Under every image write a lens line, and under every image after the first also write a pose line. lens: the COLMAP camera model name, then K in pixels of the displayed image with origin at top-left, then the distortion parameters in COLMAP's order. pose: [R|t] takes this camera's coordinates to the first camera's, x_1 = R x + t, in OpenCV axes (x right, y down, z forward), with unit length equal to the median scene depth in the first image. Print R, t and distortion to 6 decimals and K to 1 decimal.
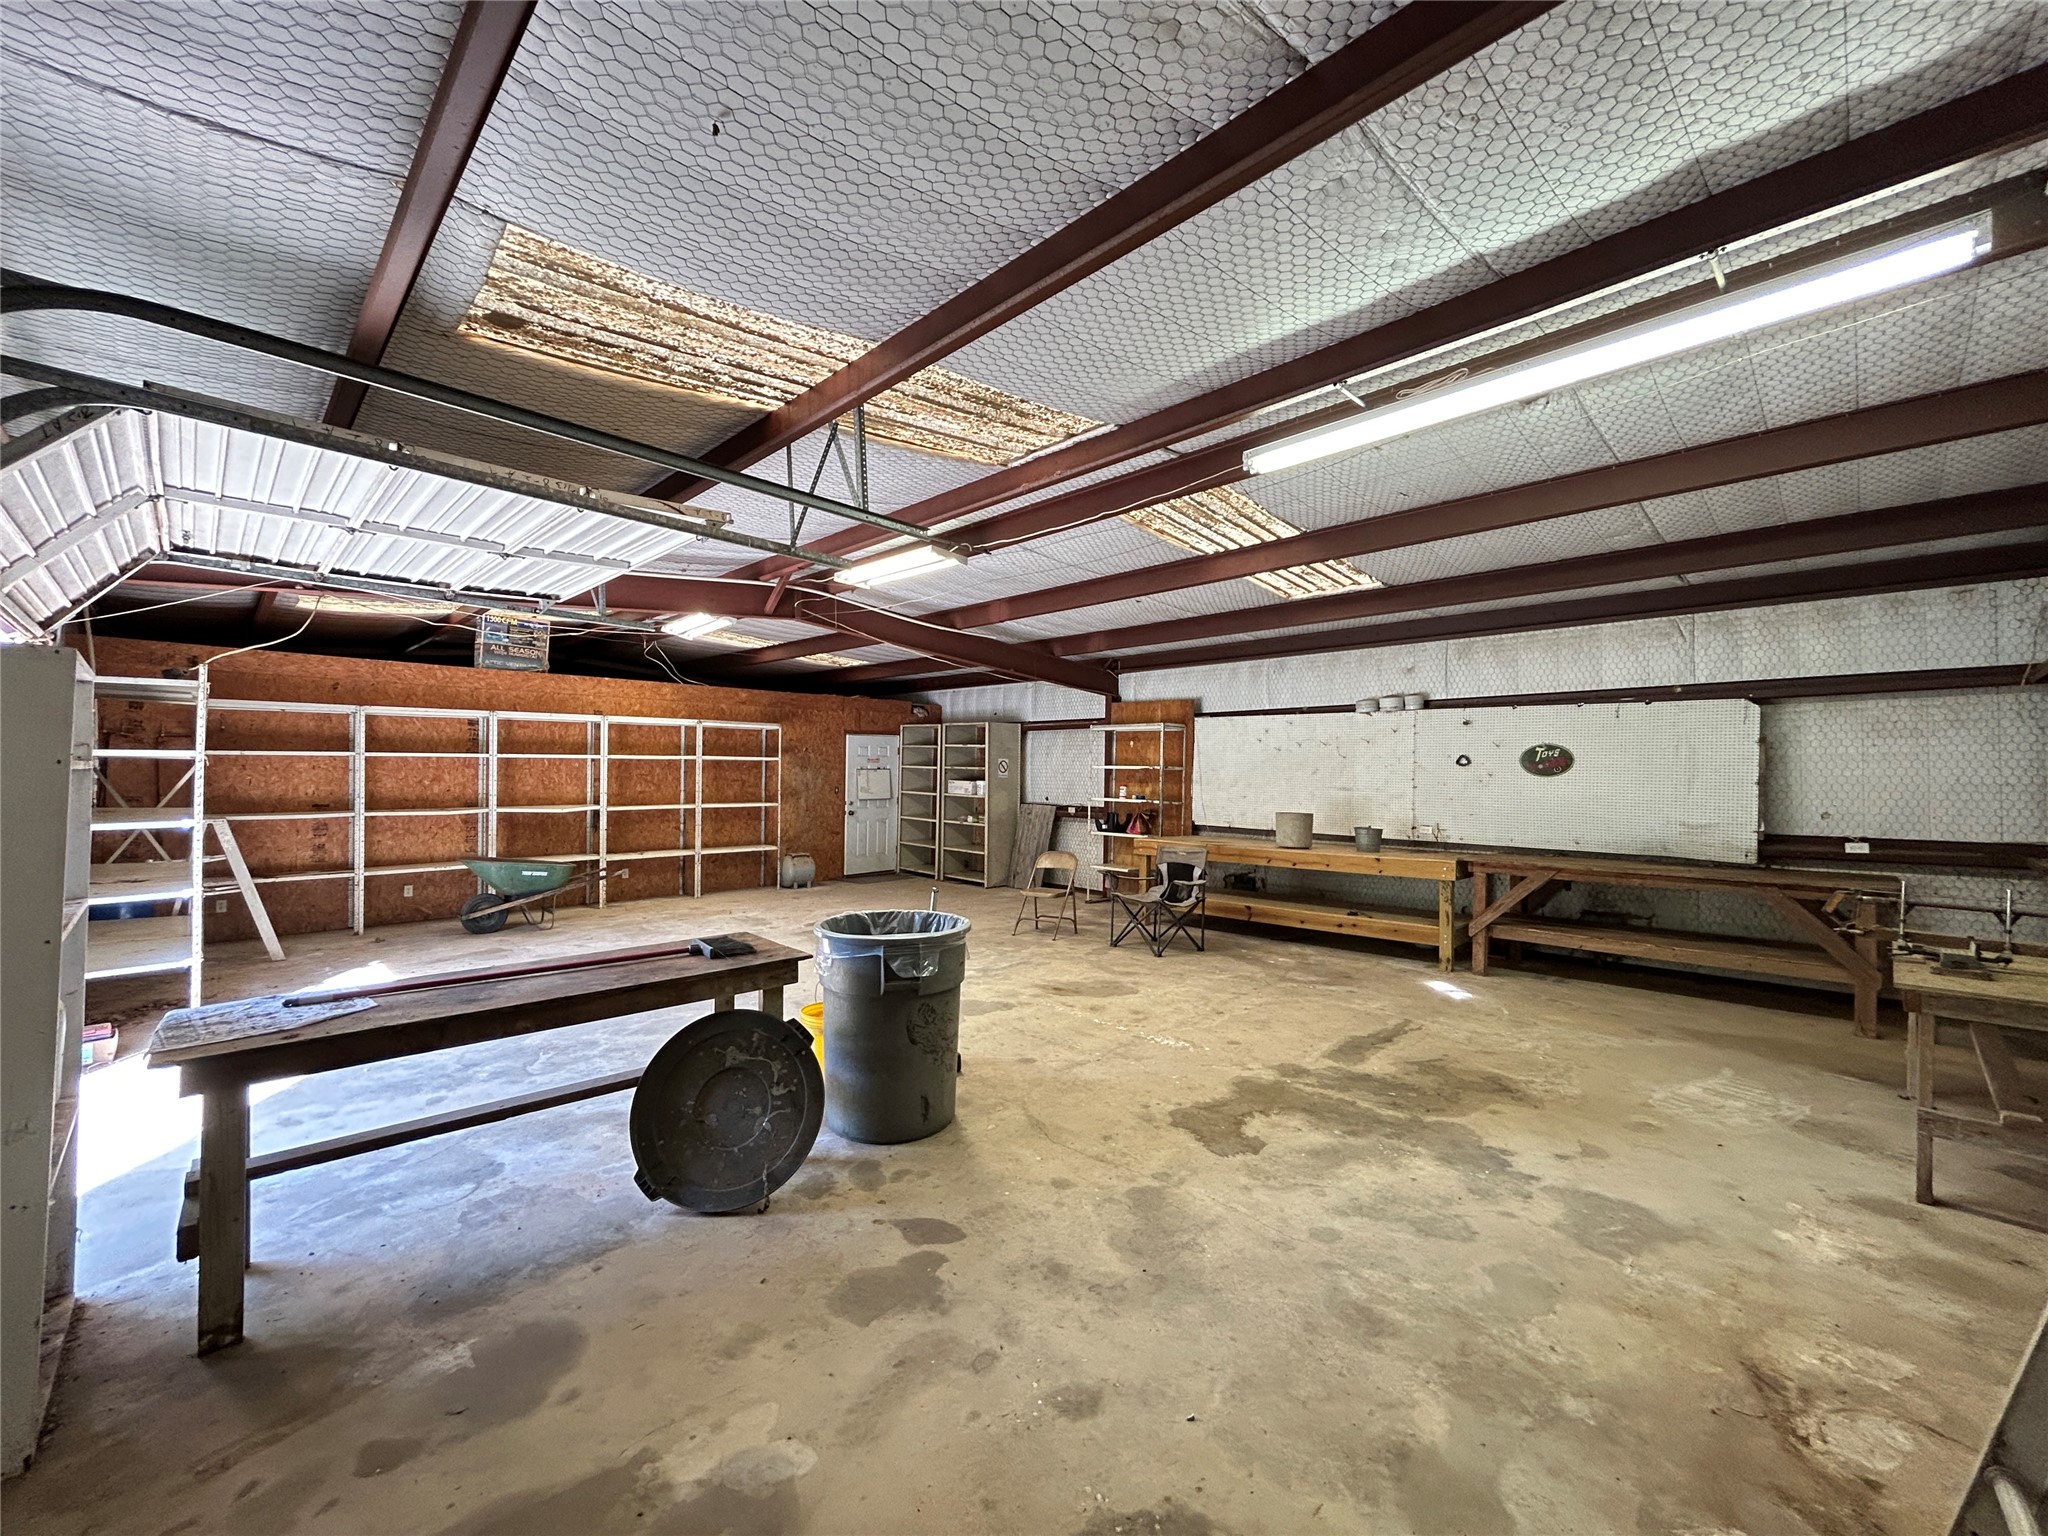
lens RADIAL K [[833.1, 0, 1018.8], [0, 833.1, 765.0], [0, 0, 1]] dist [-0.002880, -0.000198]
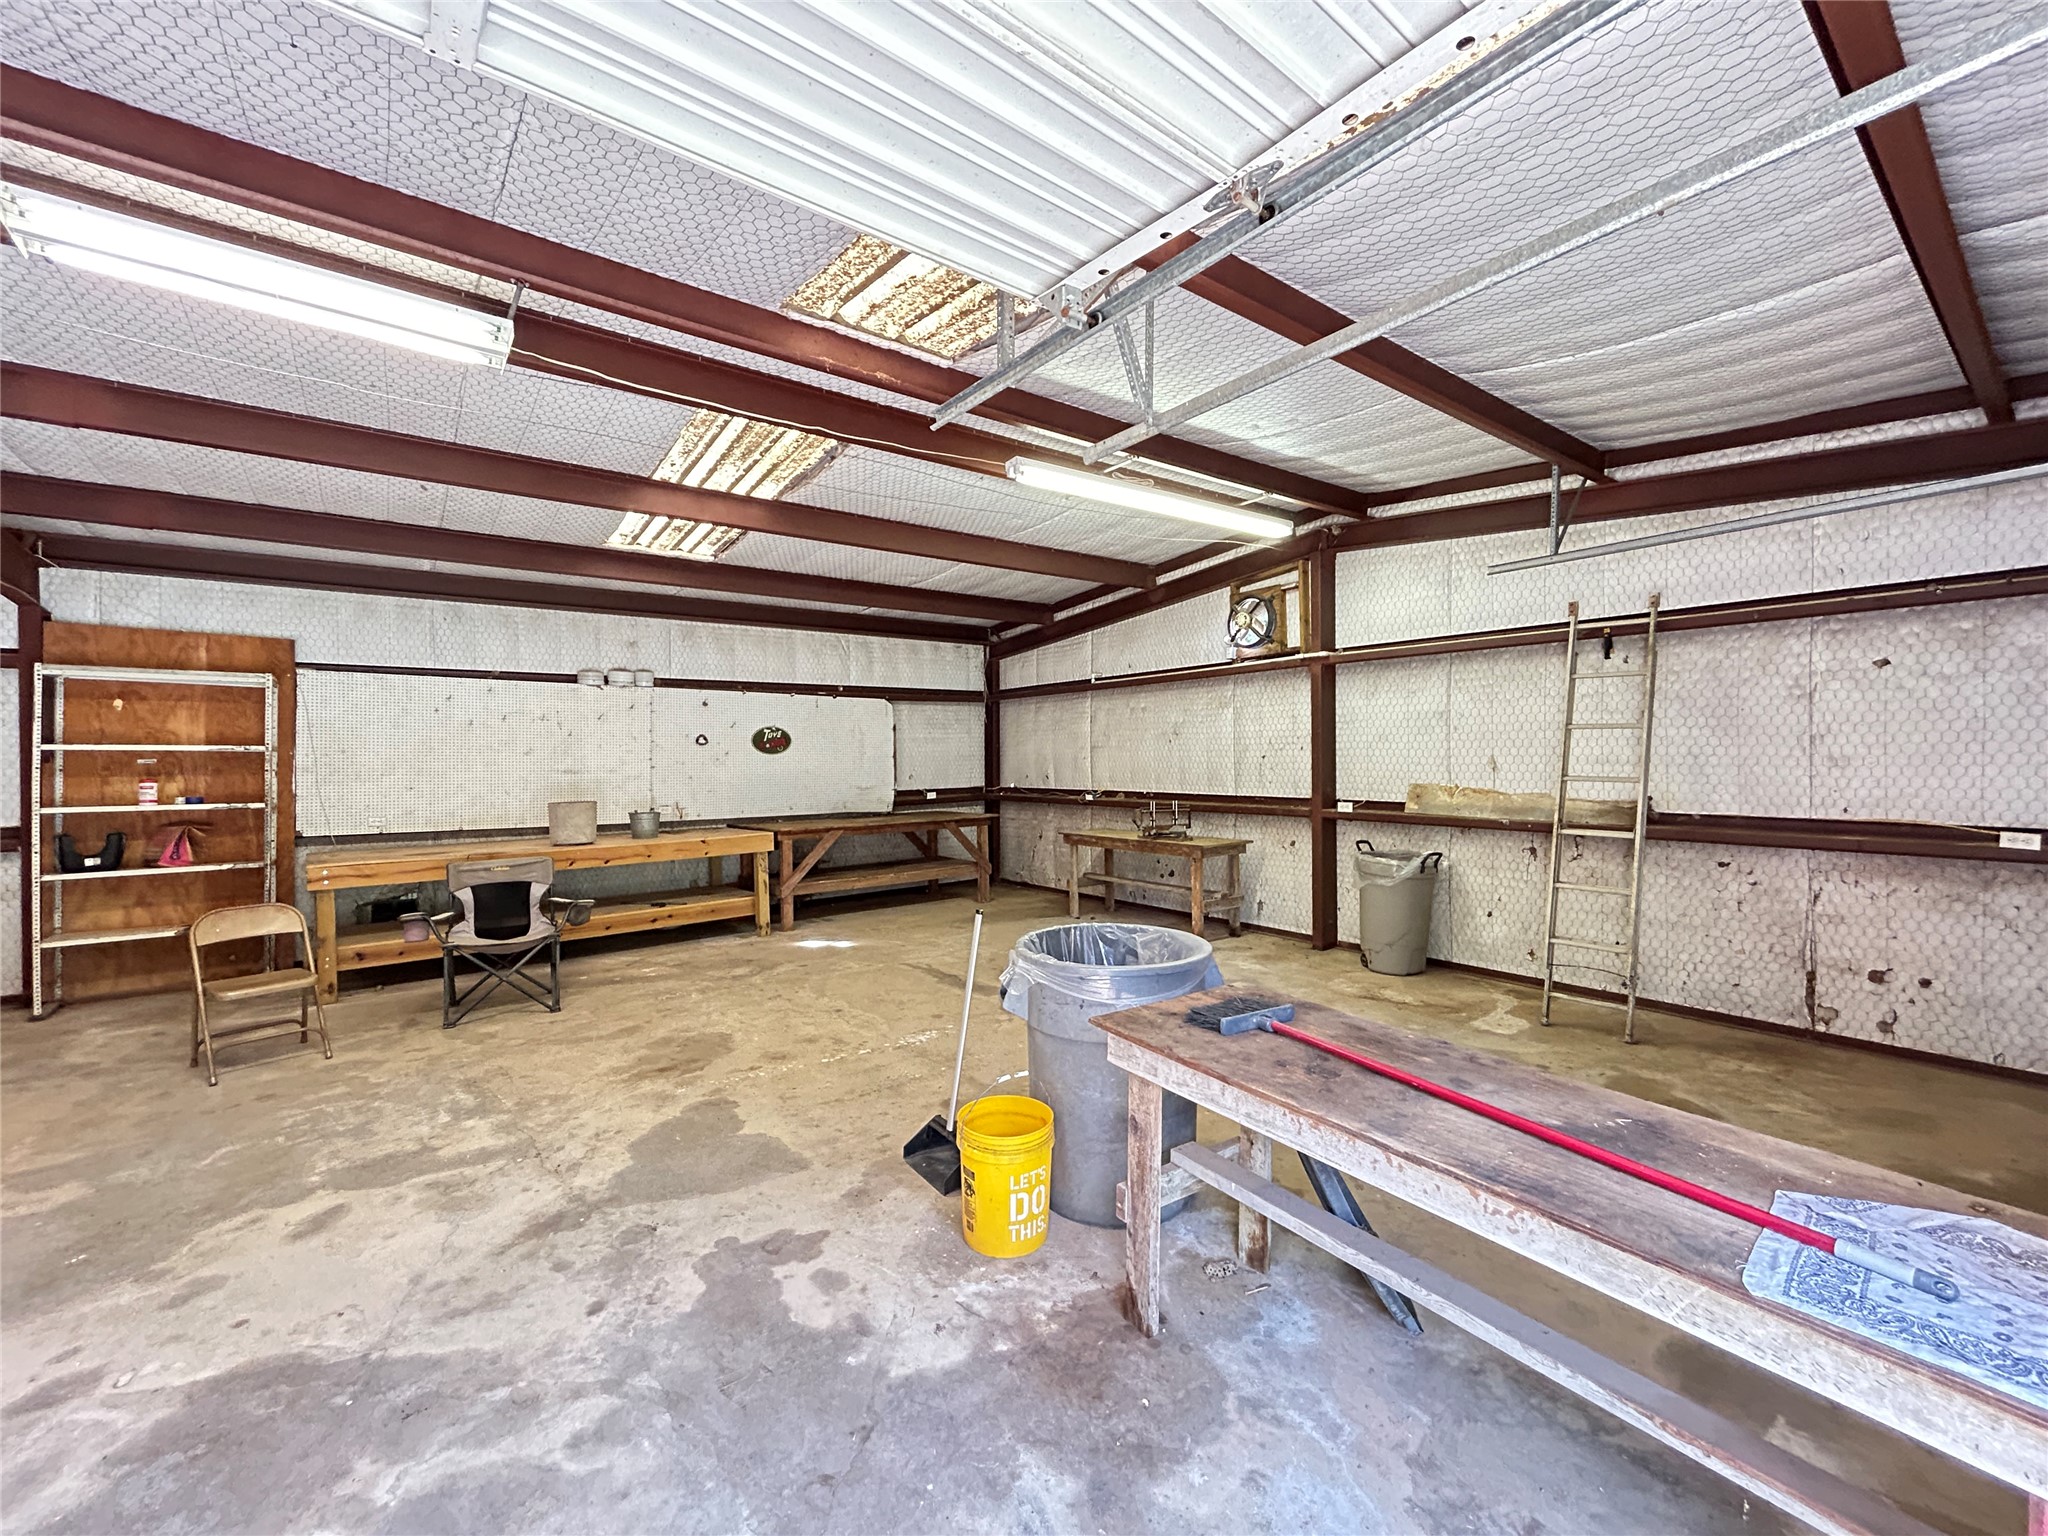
lens RADIAL K [[833.1, 0, 1024.5], [0, 833.1, 764.7], [0, 0, 1]] dist [-0.002880, -0.000198]
pose [[0.120711, -0.022990, 0.992421, -0.633636], [-0.001102, 0.999728, 0.023293, 0.001043], [-0.992687, -0.003906, 0.120652, 0.665063]]
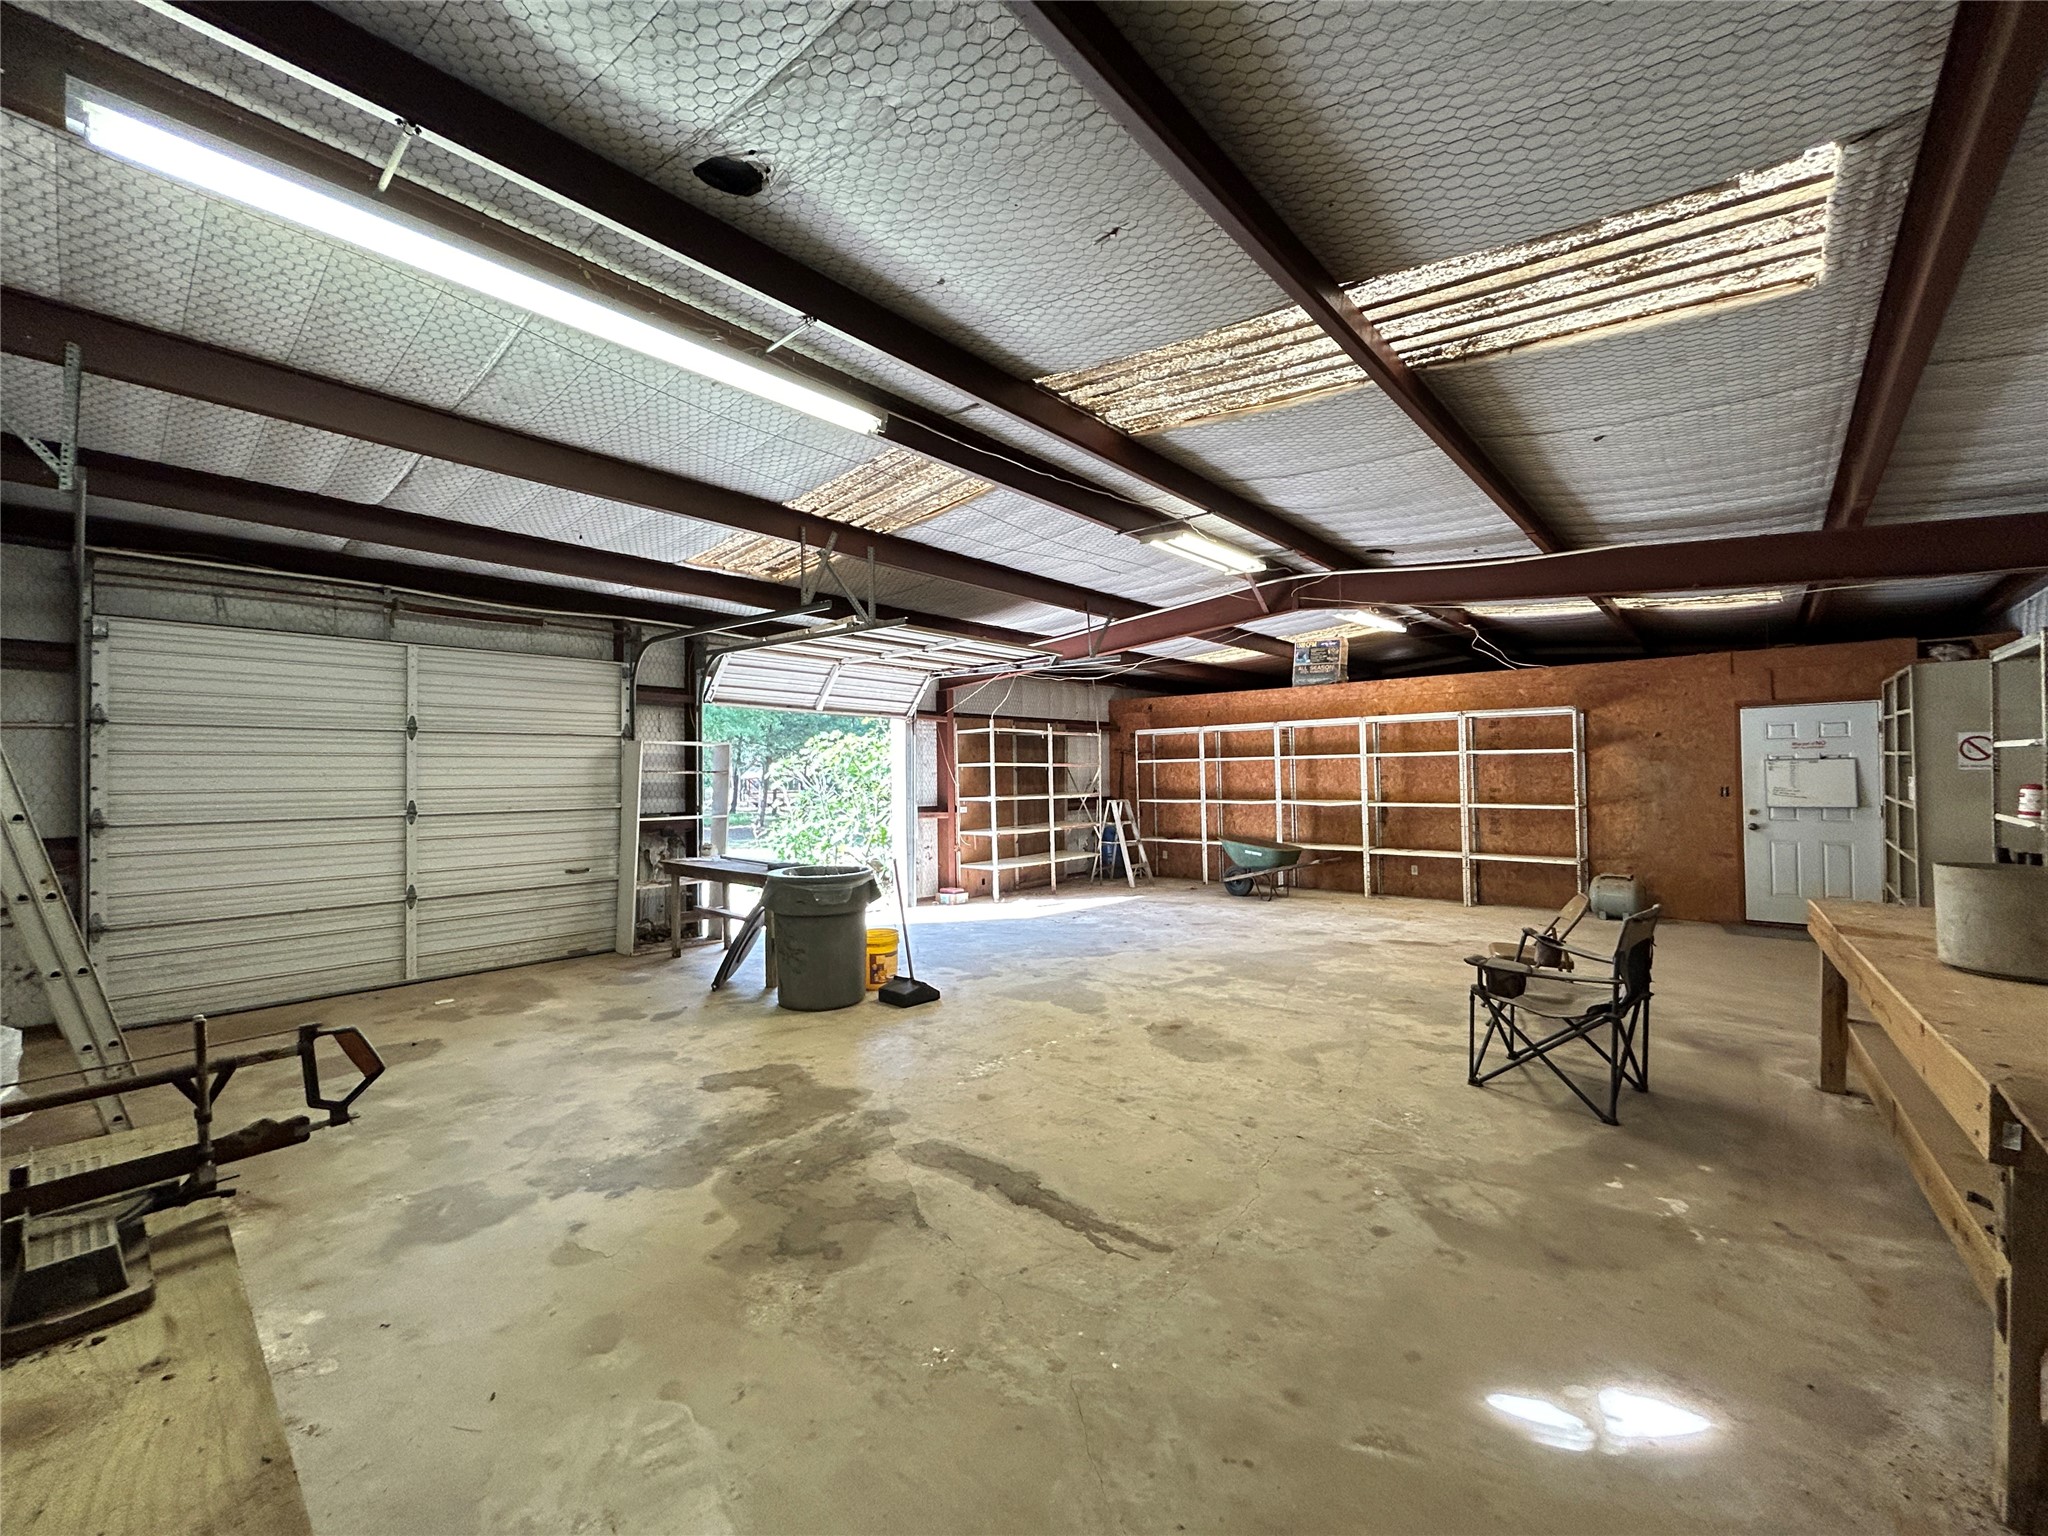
lens RADIAL K [[833.1, 0, 1022.8], [0, 833.1, 761.6], [0, 0, 1]] dist [-0.002880, -0.000198]
pose [[0.071200, -0.022839, -0.997201, 0.925508], [0.017810, 0.999608, -0.021622, 0.022068], [0.997303, -0.016221, 0.071578, 0.847361]]
